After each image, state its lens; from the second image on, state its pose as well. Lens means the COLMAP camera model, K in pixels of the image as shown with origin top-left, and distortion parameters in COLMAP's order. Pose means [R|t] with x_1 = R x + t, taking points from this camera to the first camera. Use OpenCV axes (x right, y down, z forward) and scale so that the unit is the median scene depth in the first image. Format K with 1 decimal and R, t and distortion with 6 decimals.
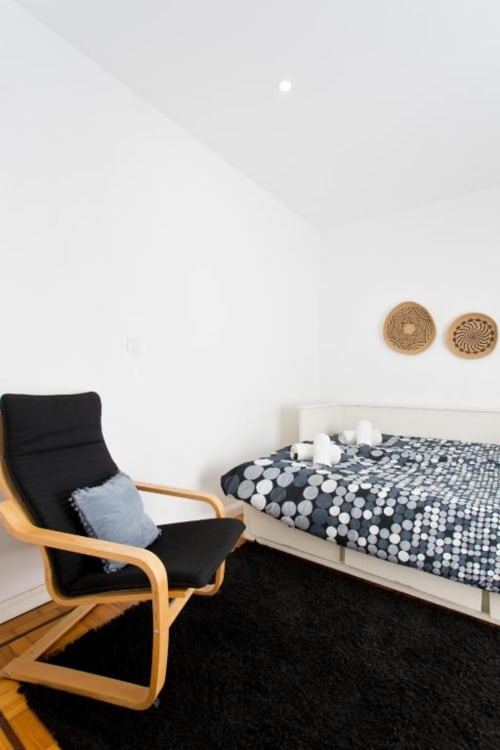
lens RADIAL K [[364.4, 0, 250.0], [0, 364.4, 375.0], [0, 0, 1]] dist [-0.001485, 0.000065]
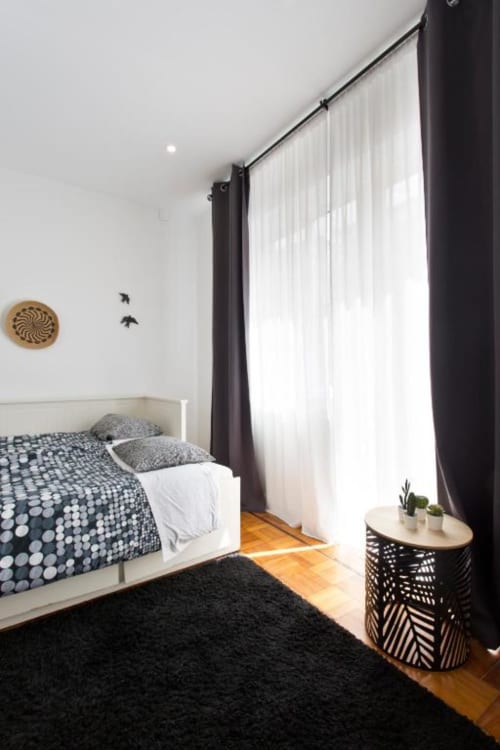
lens RADIAL K [[364.4, 0, 250.0], [0, 364.4, 375.0], [0, 0, 1]] dist [-0.001485, 0.000065]
pose [[0.299328, -0.012316, 0.954071, -0.260305], [-0.013545, 0.999761, 0.017156, 0.002648], [-0.954054, -0.018058, 0.299090, 0.290671]]
